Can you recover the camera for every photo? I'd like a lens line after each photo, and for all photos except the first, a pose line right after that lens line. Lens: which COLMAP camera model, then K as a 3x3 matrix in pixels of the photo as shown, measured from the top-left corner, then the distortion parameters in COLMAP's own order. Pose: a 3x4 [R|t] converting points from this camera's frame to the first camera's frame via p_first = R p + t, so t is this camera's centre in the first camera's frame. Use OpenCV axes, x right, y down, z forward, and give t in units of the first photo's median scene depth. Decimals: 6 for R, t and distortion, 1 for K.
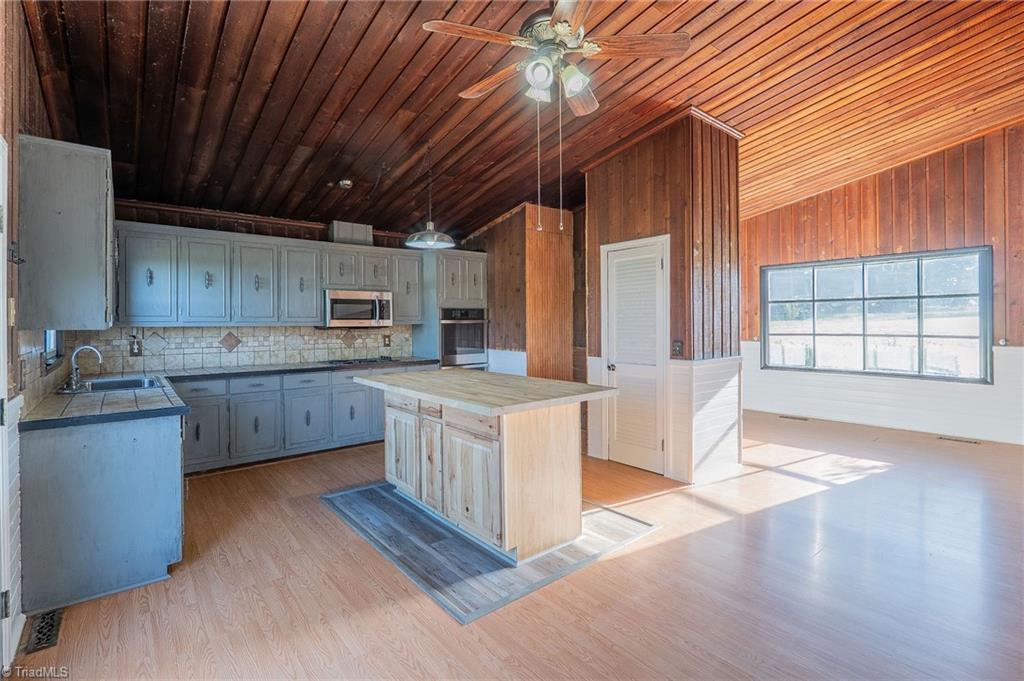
lens RADIAL K [[479.9, 0, 511.6], [0, 479.9, 318.3], [0, 0, 1]] dist [-0.002130, -0.000626]
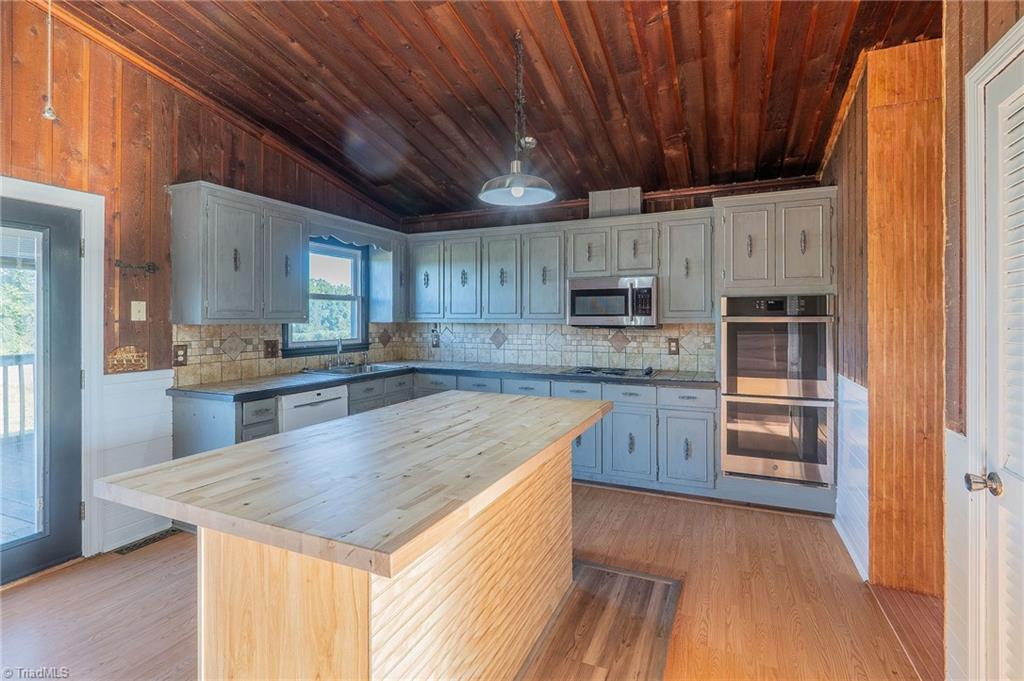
lens RADIAL K [[479.9, 0, 511.6], [0, 479.9, 318.3], [0, 0, 1]] dist [-0.002130, -0.000626]
pose [[0.445894, 0.002050, -0.895084, 0.294206], [0.002874, 0.999989, 0.003722, 0.003151], [0.895081, -0.004232, 0.445883, 0.537907]]
